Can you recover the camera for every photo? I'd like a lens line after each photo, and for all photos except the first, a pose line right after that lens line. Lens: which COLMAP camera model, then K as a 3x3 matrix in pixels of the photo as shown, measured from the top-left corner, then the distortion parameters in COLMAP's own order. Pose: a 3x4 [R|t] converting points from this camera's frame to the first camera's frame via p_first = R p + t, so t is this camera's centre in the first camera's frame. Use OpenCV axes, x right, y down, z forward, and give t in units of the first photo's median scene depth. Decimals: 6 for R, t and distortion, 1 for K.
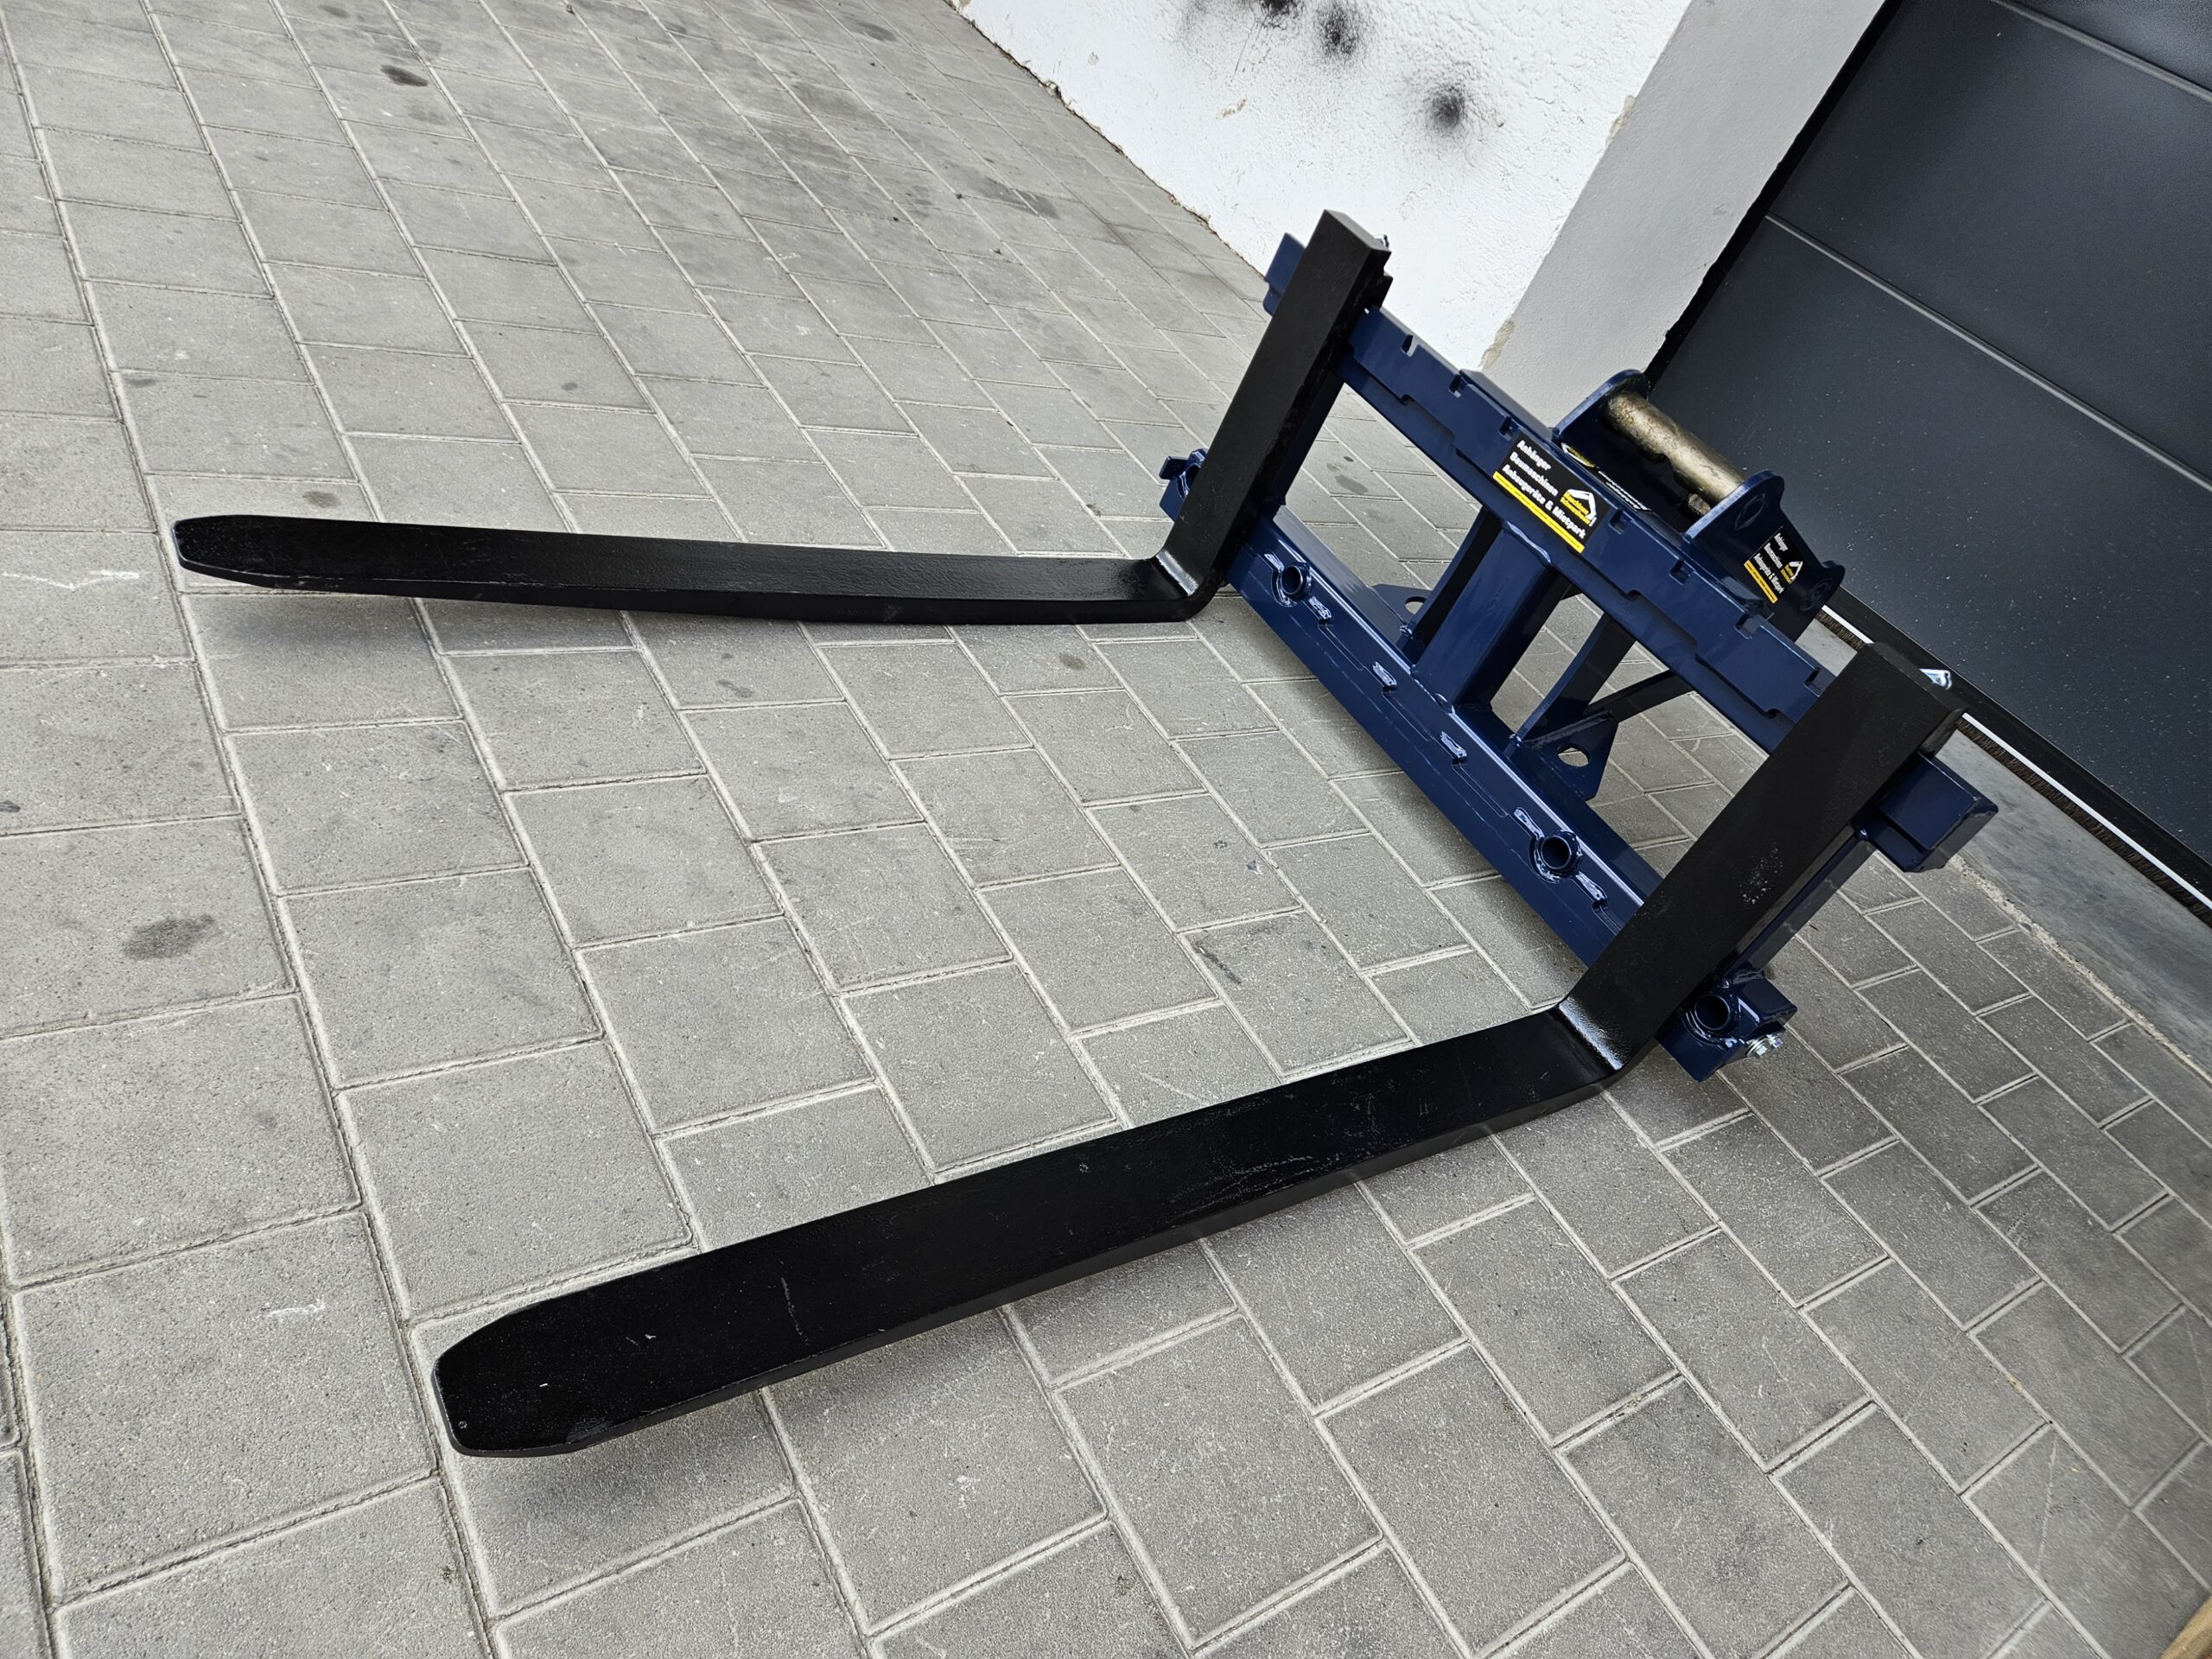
lens RADIAL K [[1475.3, 0, 1111.0], [0, 1475.3, 839.8], [0, 0, 1]] dist [0.087838, -0.083571]
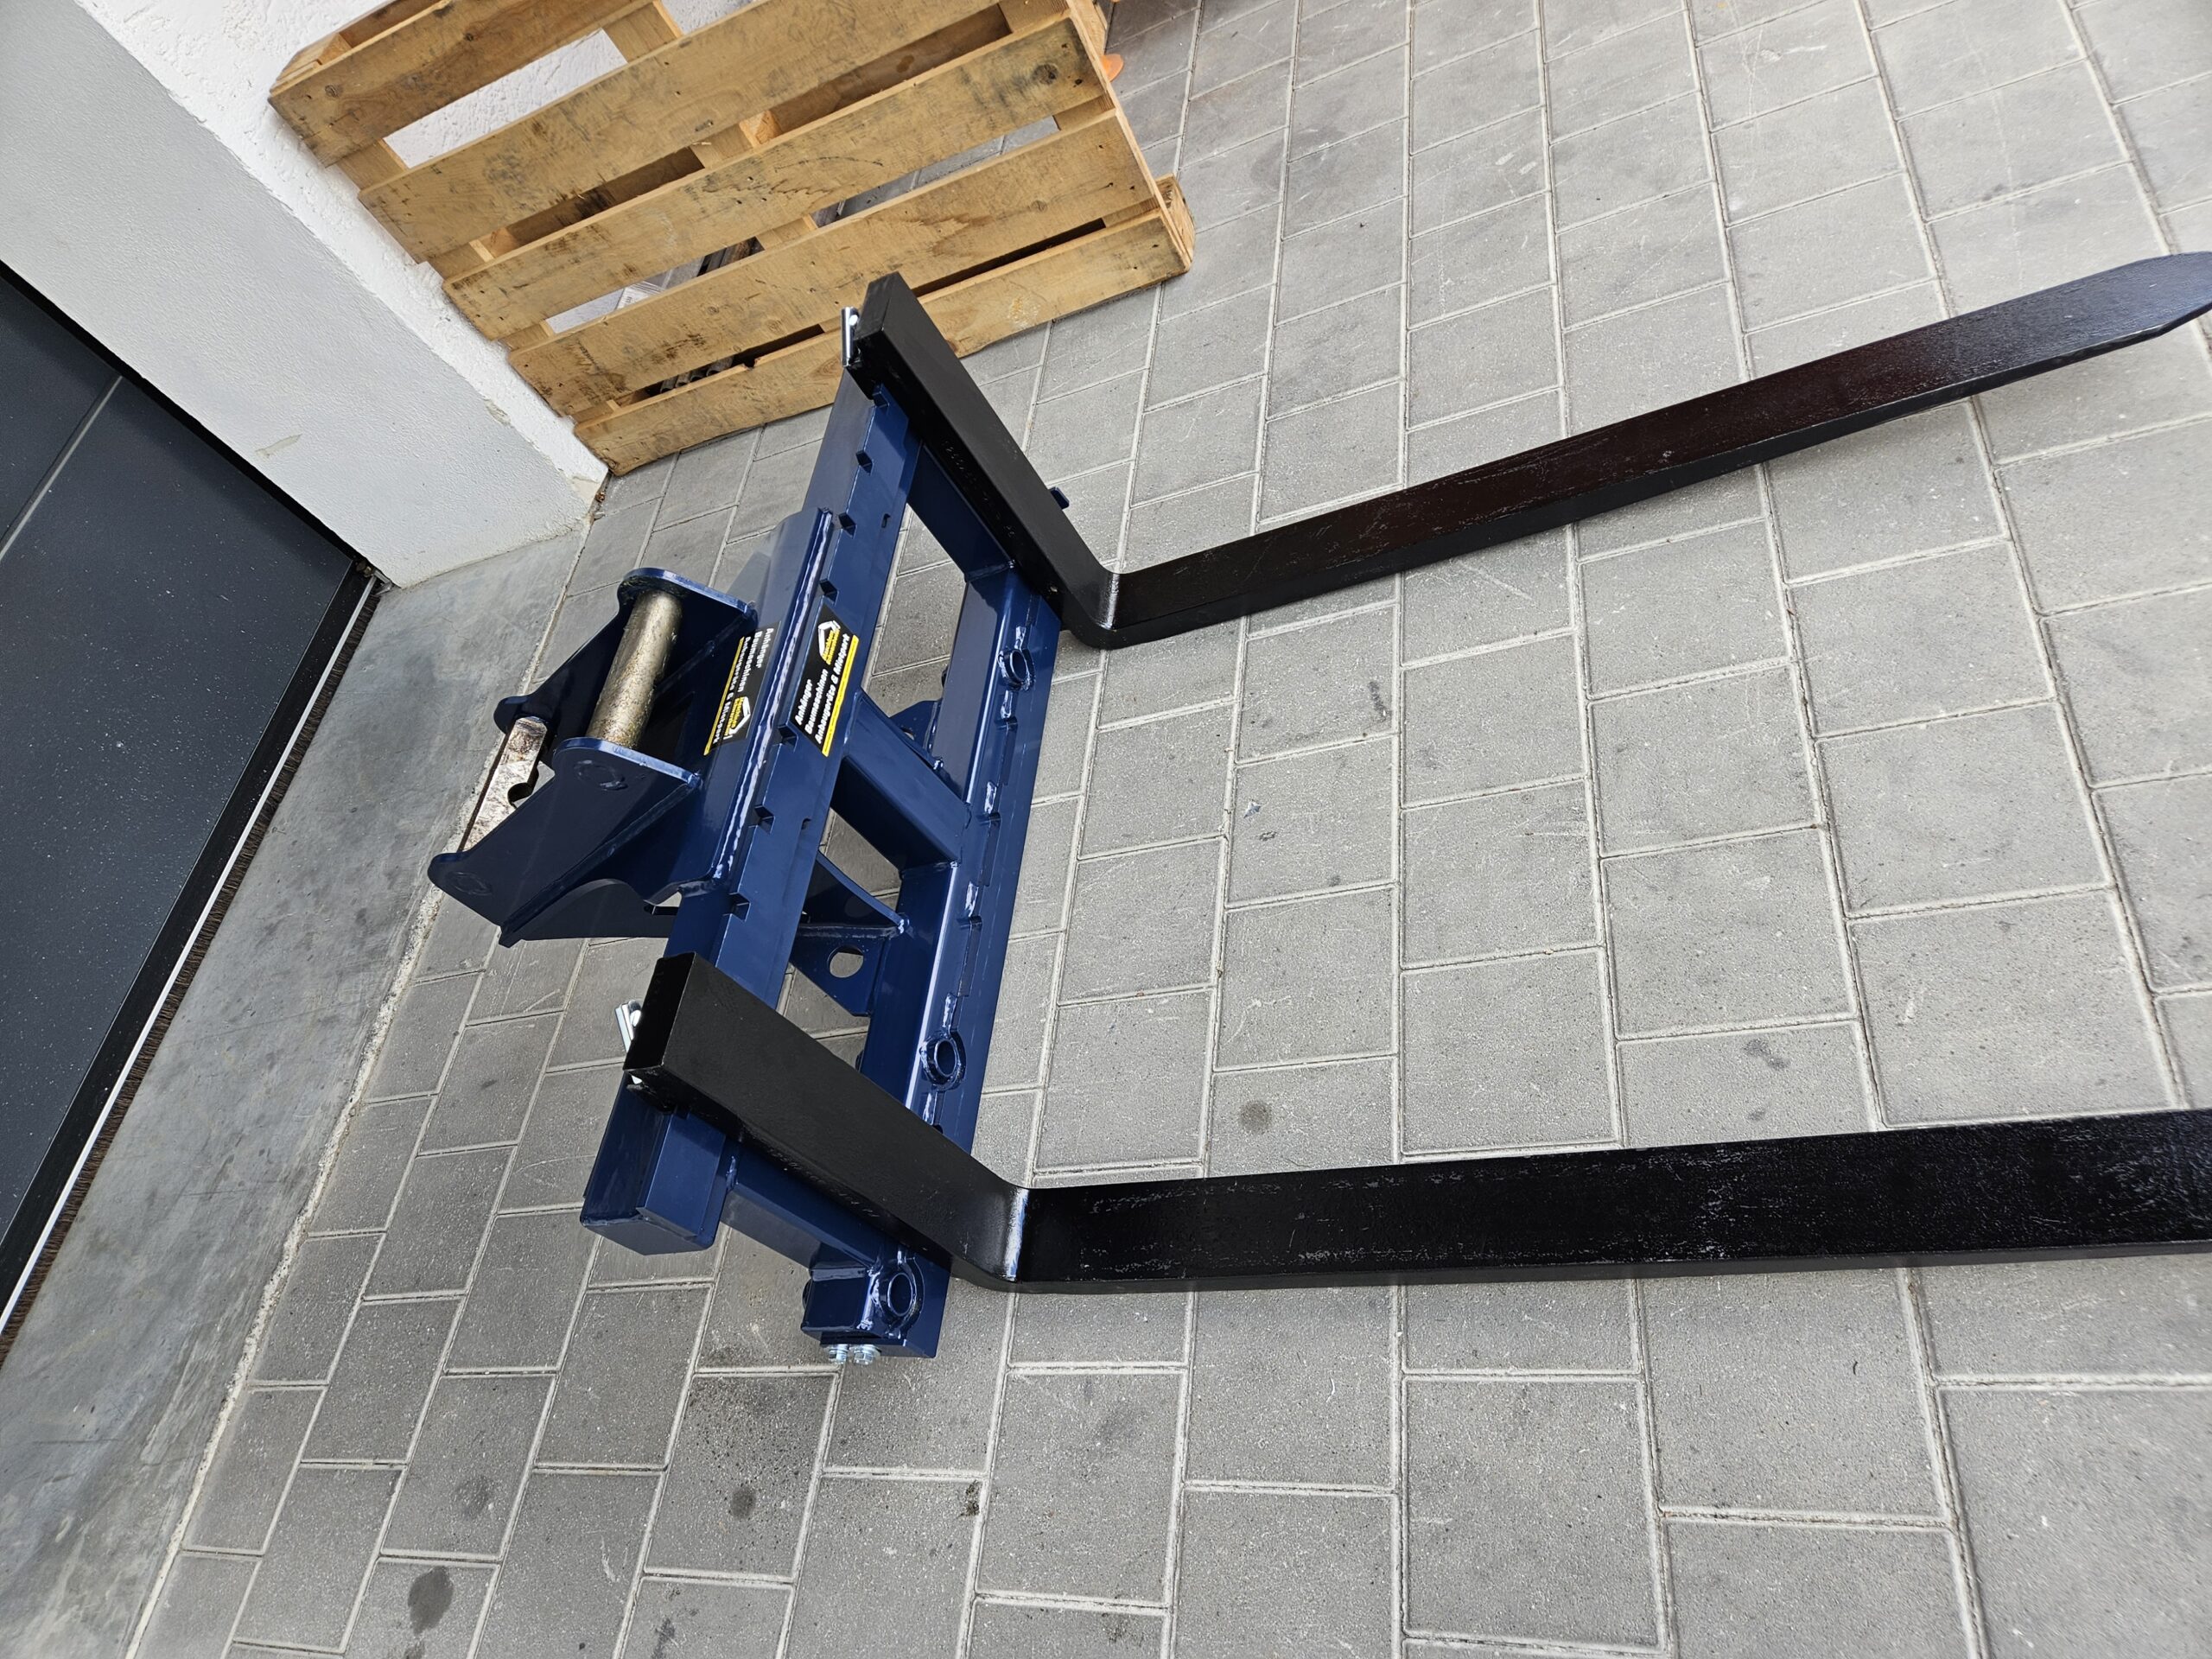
lens RADIAL K [[1468.8, 0, 1088.1], [0, 1468.8, 859.7], [0, 0, 1]] dist [0.089542, -0.086487]
pose [[-0.796248, -0.494455, 0.348573, -0.174670], [0.498708, -0.210315, 0.840868, -0.863383], [-0.342461, 0.843376, 0.414051, 0.643797]]
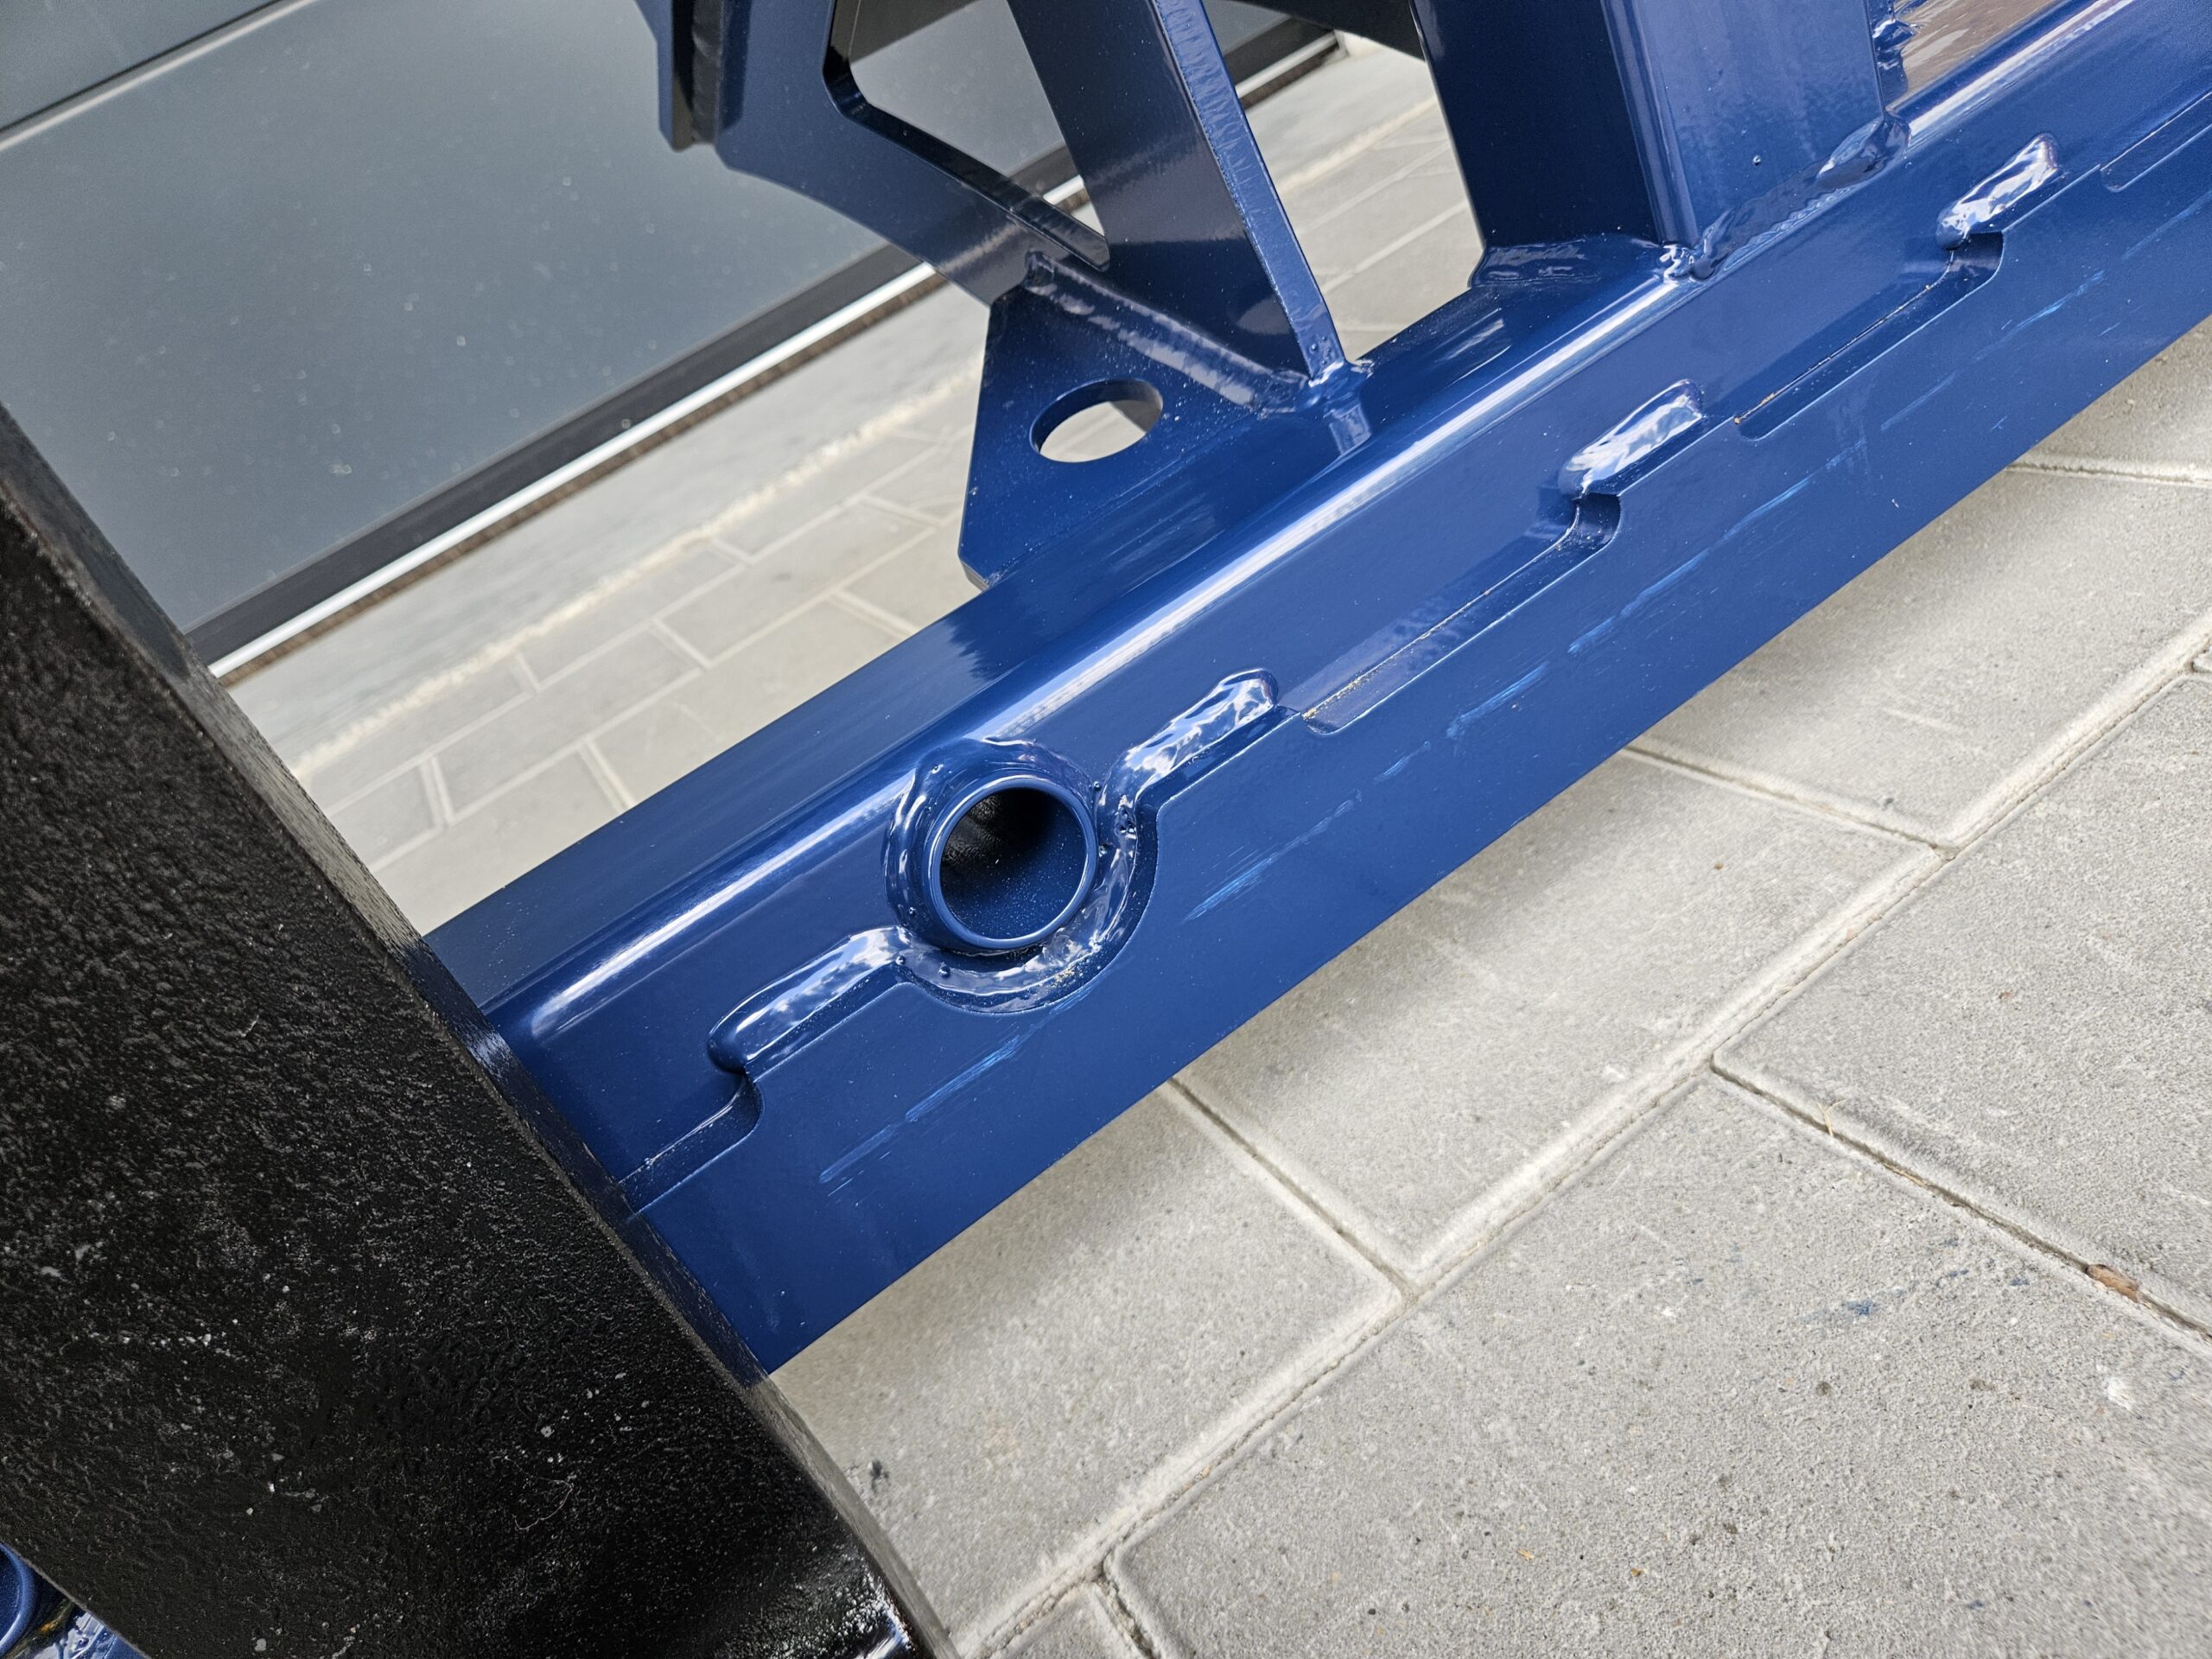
lens RADIAL K [[1512.5, 0, 1098.7], [0, 1512.5, 830.1], [0, 0, 1]] dist [0.053774, -0.060729]
pose [[-0.083760, -0.789381, 0.608163, 0.025262], [0.883286, 0.223709, 0.412020, -0.267714], [-0.461293, 0.571692, 0.678511, 0.996277]]
